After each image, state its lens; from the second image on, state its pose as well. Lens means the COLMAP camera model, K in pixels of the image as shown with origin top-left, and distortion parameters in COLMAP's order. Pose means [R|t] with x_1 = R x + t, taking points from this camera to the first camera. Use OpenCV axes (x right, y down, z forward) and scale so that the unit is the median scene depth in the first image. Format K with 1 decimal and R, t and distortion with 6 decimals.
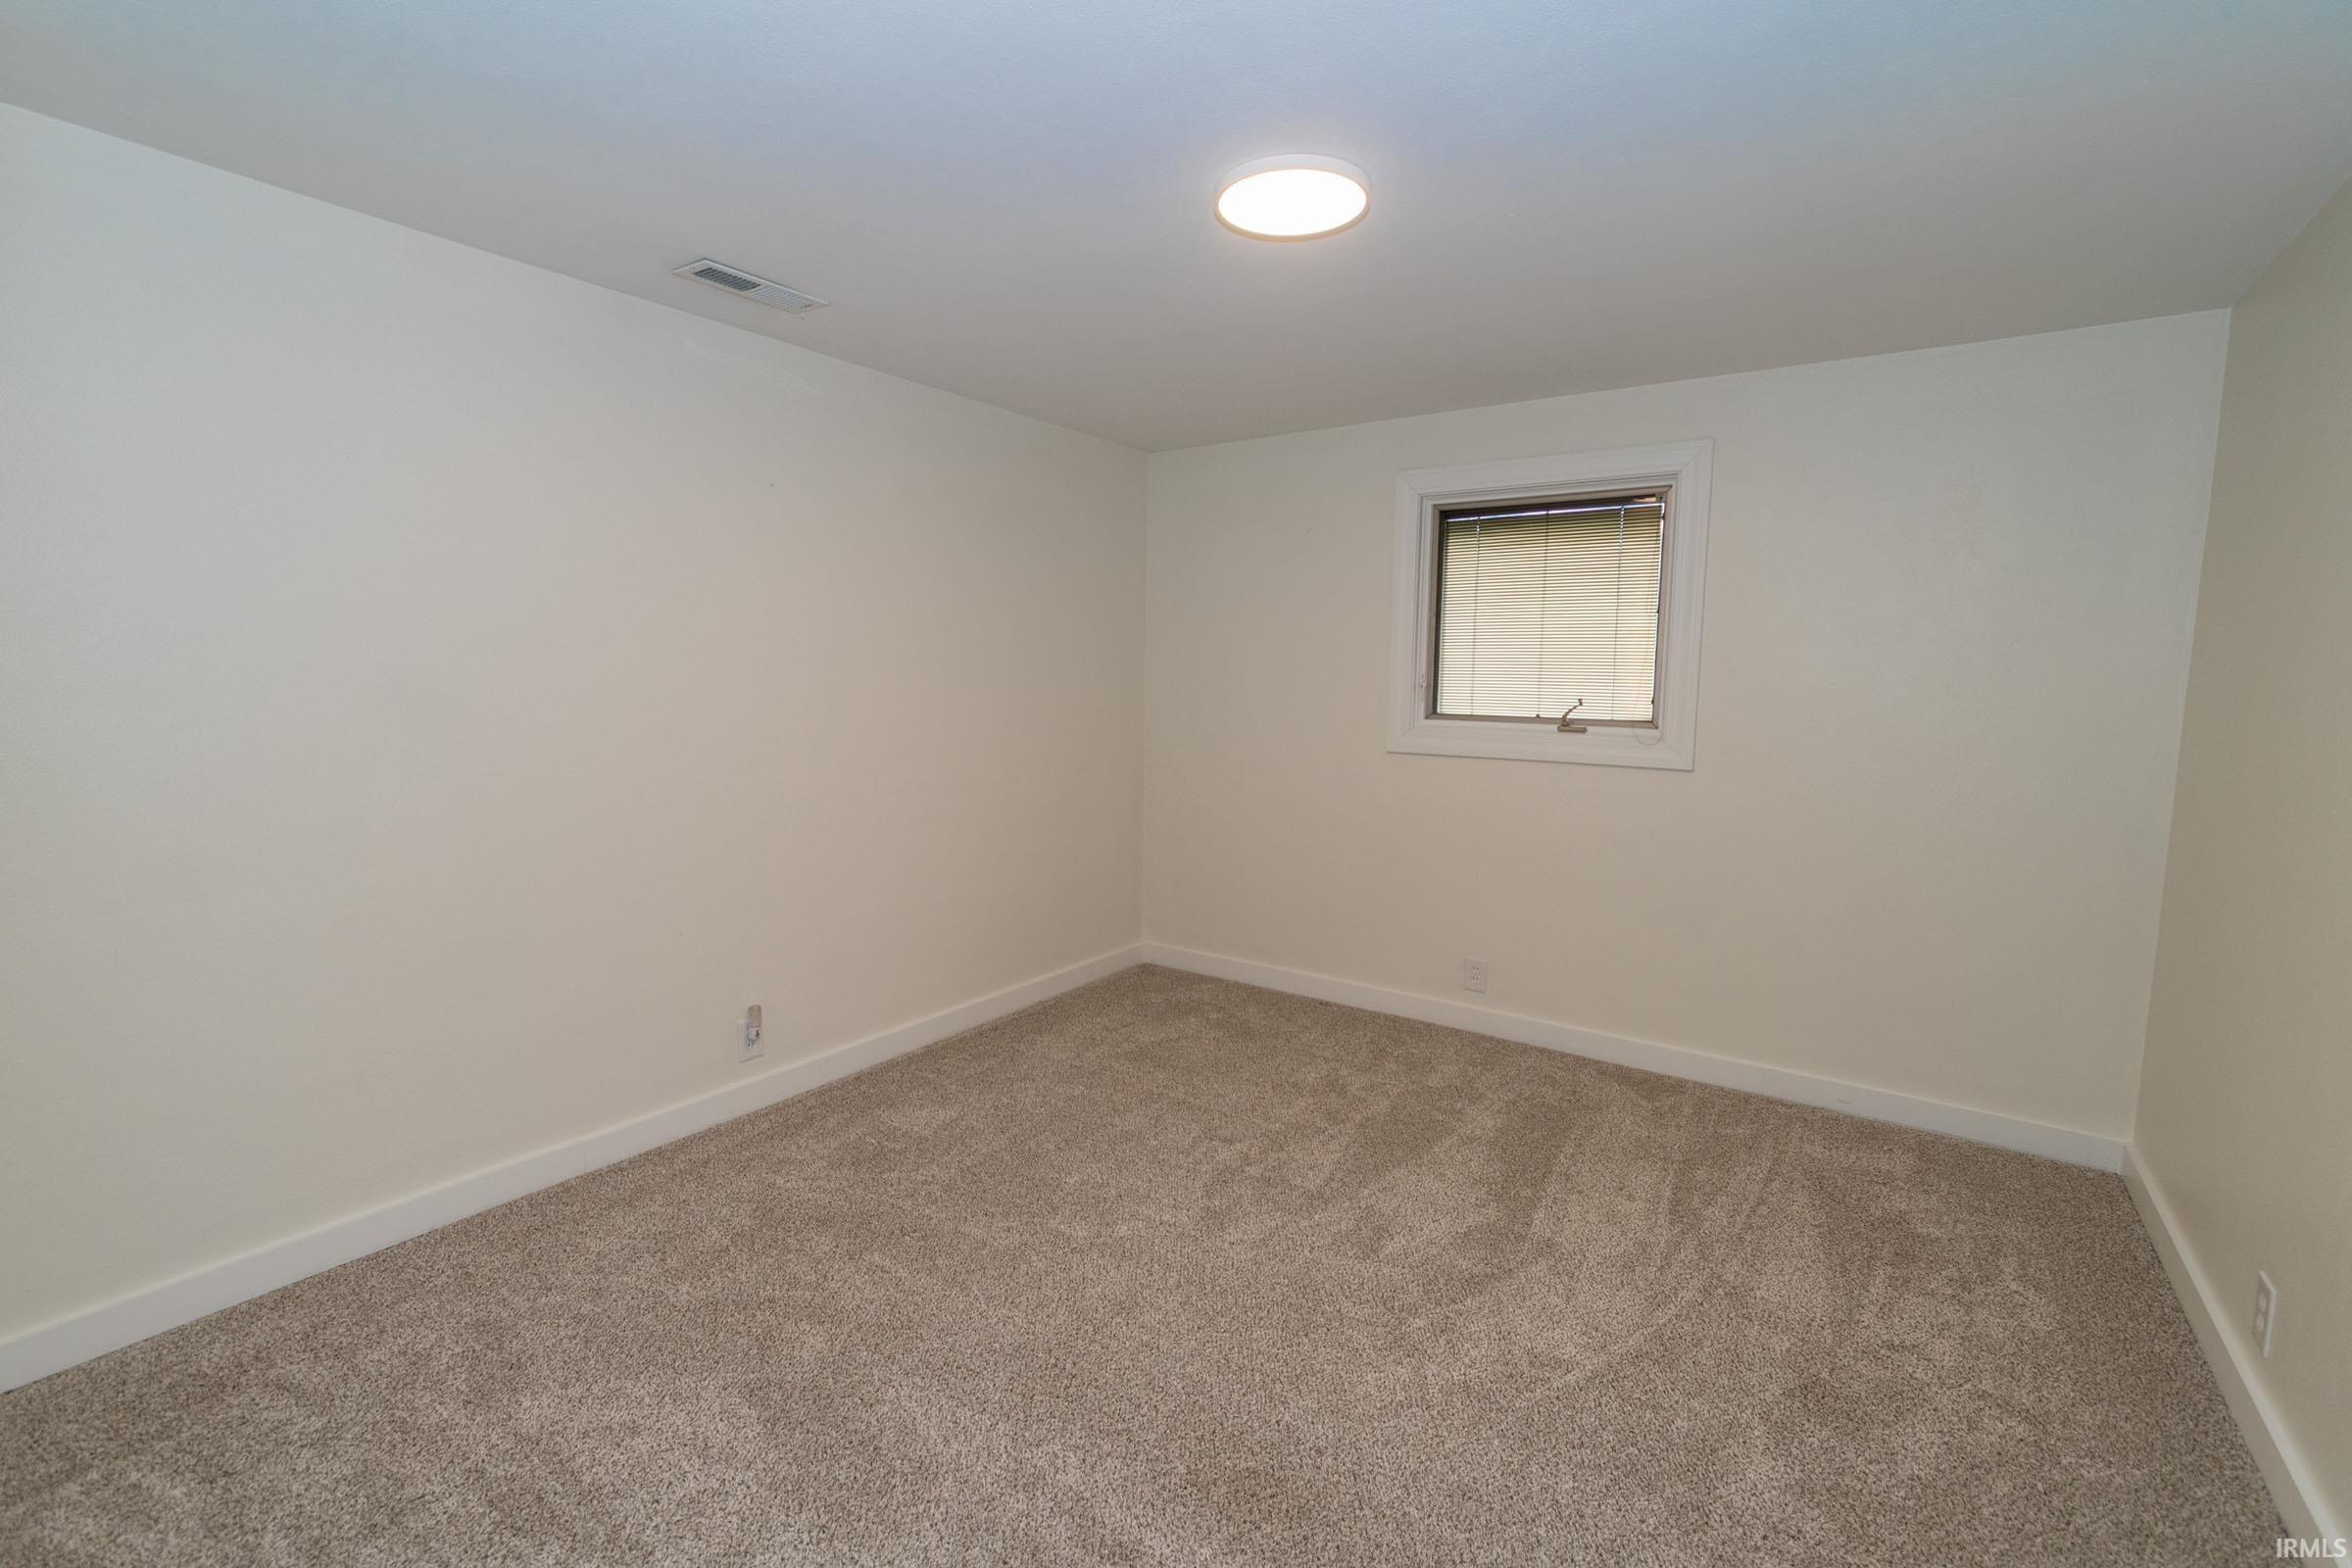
lens RADIAL K [[1027.0, 0, 1154.7], [0, 1027.0, 767.7], [0, 0, 1]] dist [0.005710, -0.000474]
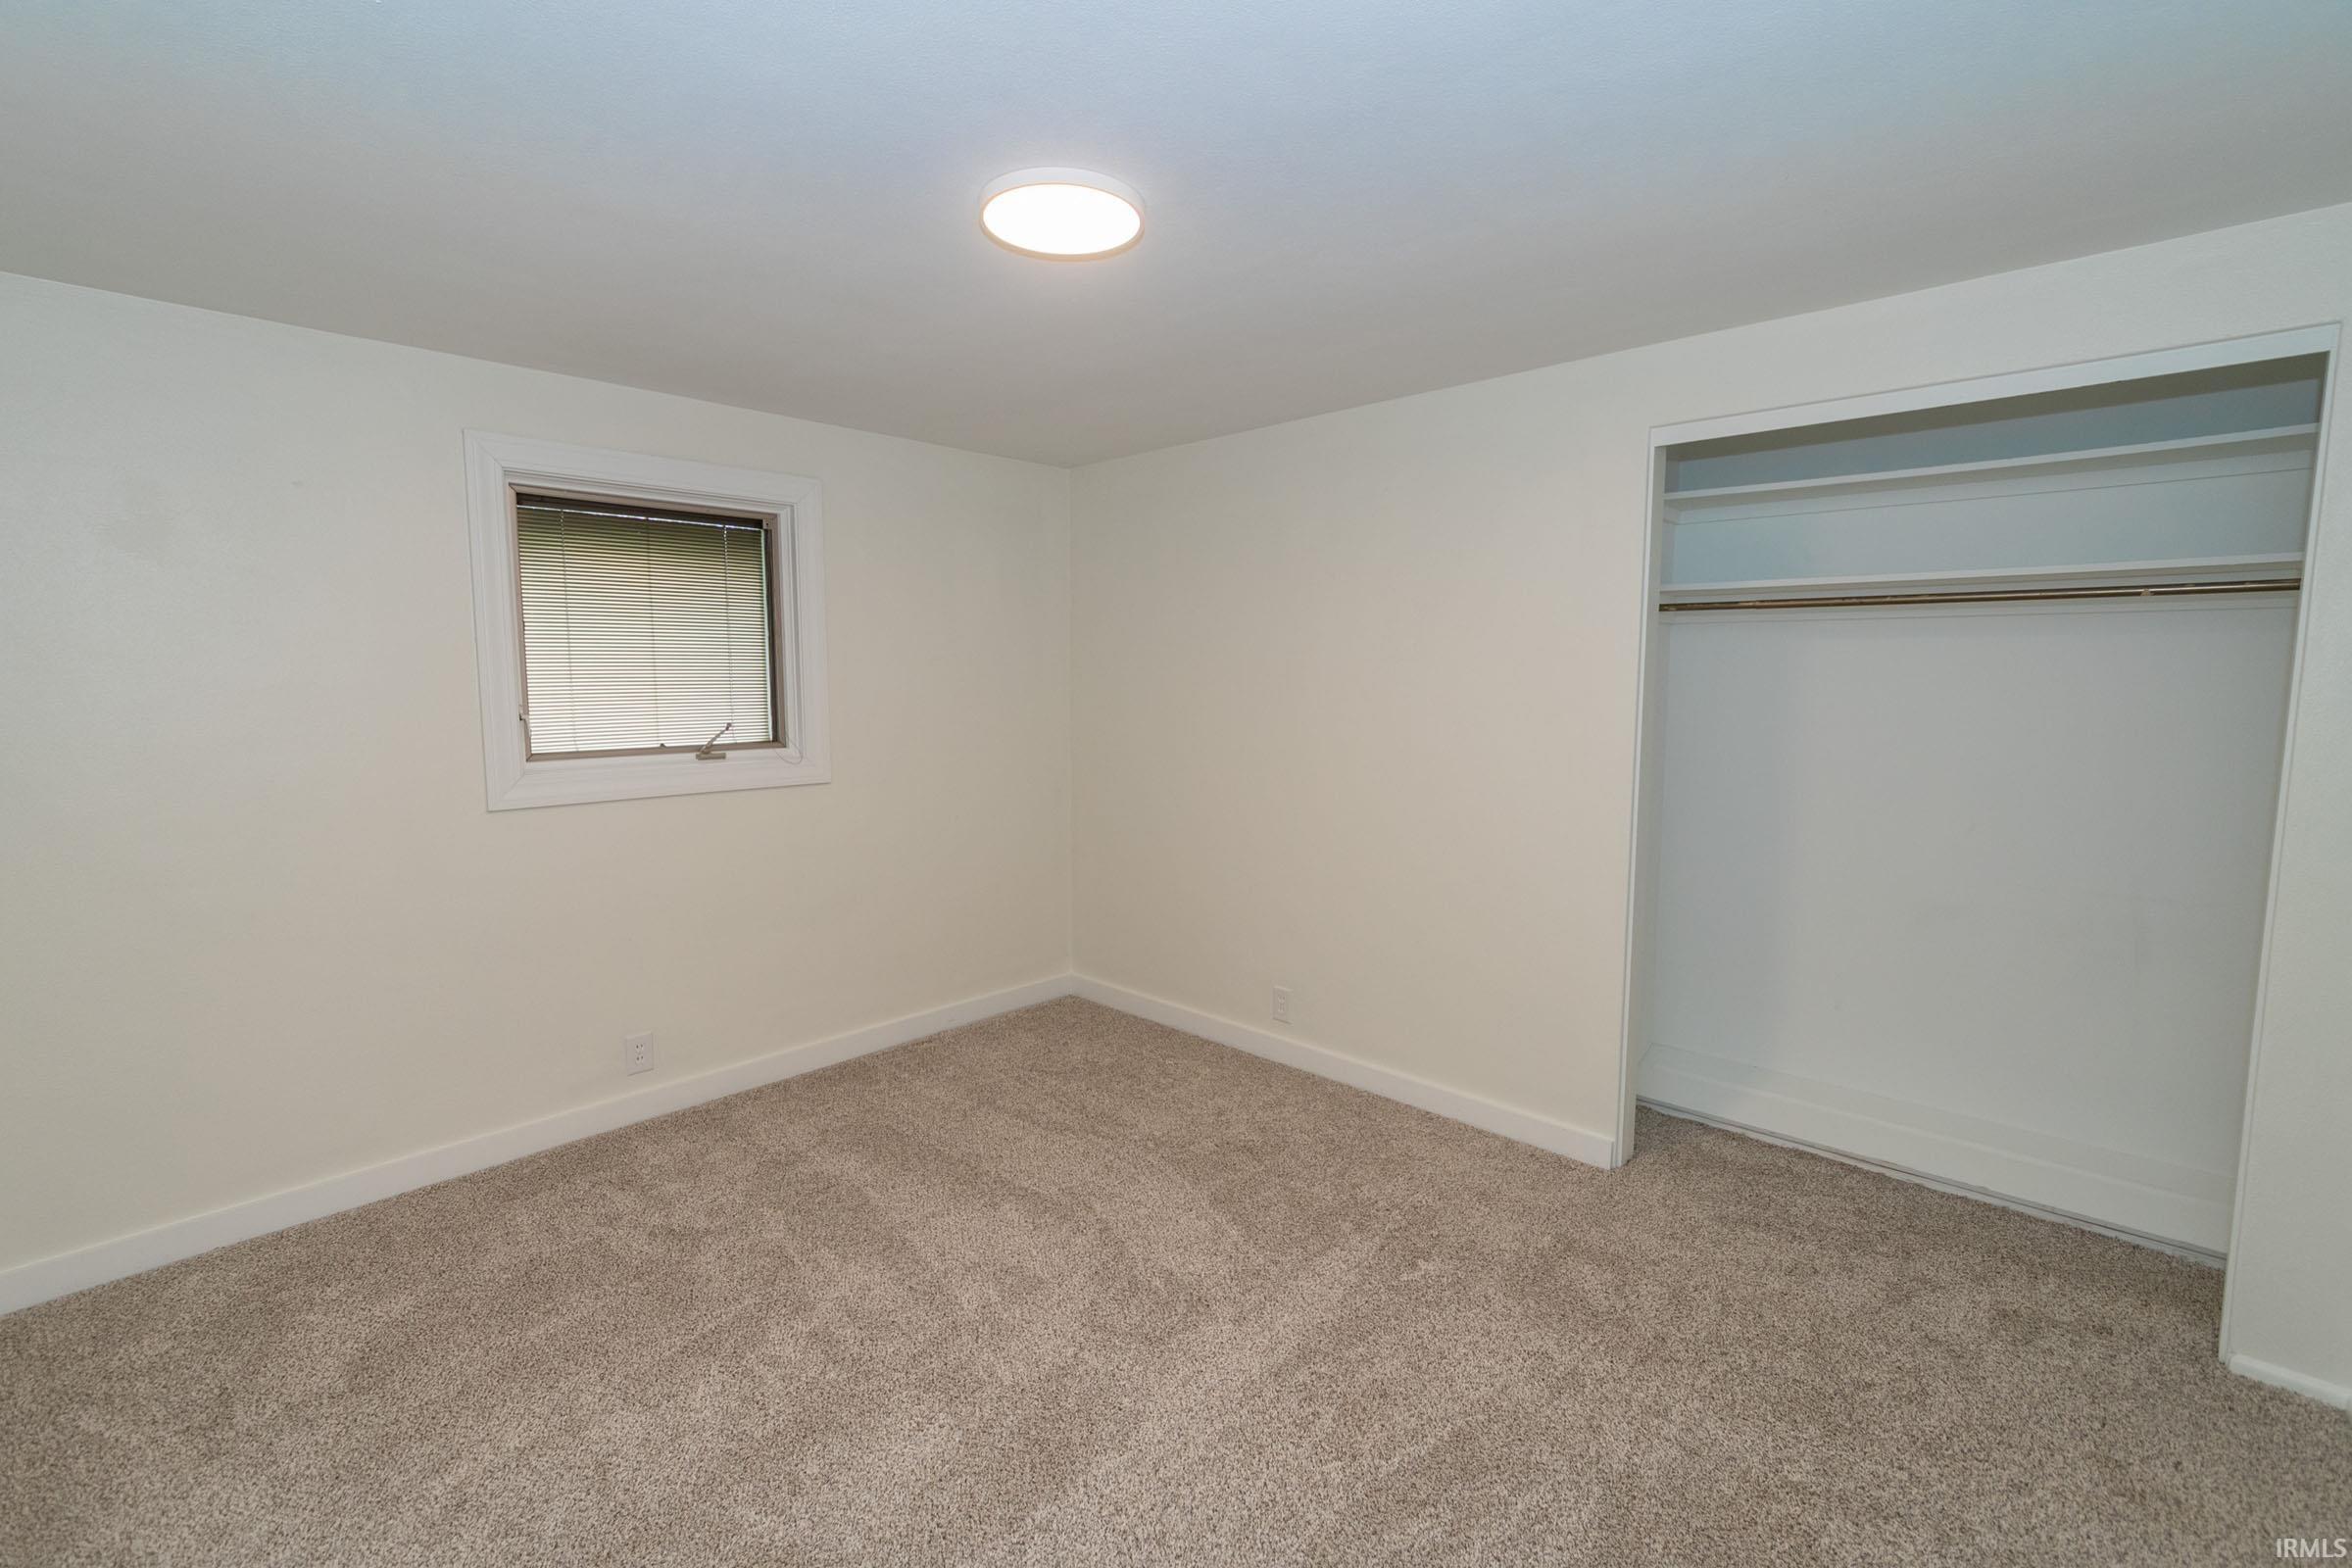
lens RADIAL K [[1039.7, 0, 1158.0], [0, 1039.7, 769.7], [0, 0, 1]] dist [0.002246, -0.000026]
pose [[0.141851, -0.109250, 0.983841, -0.557244], [0.095019, 0.990804, 0.096324, -0.091440], [-0.985317, 0.079820, 0.150928, 0.528046]]
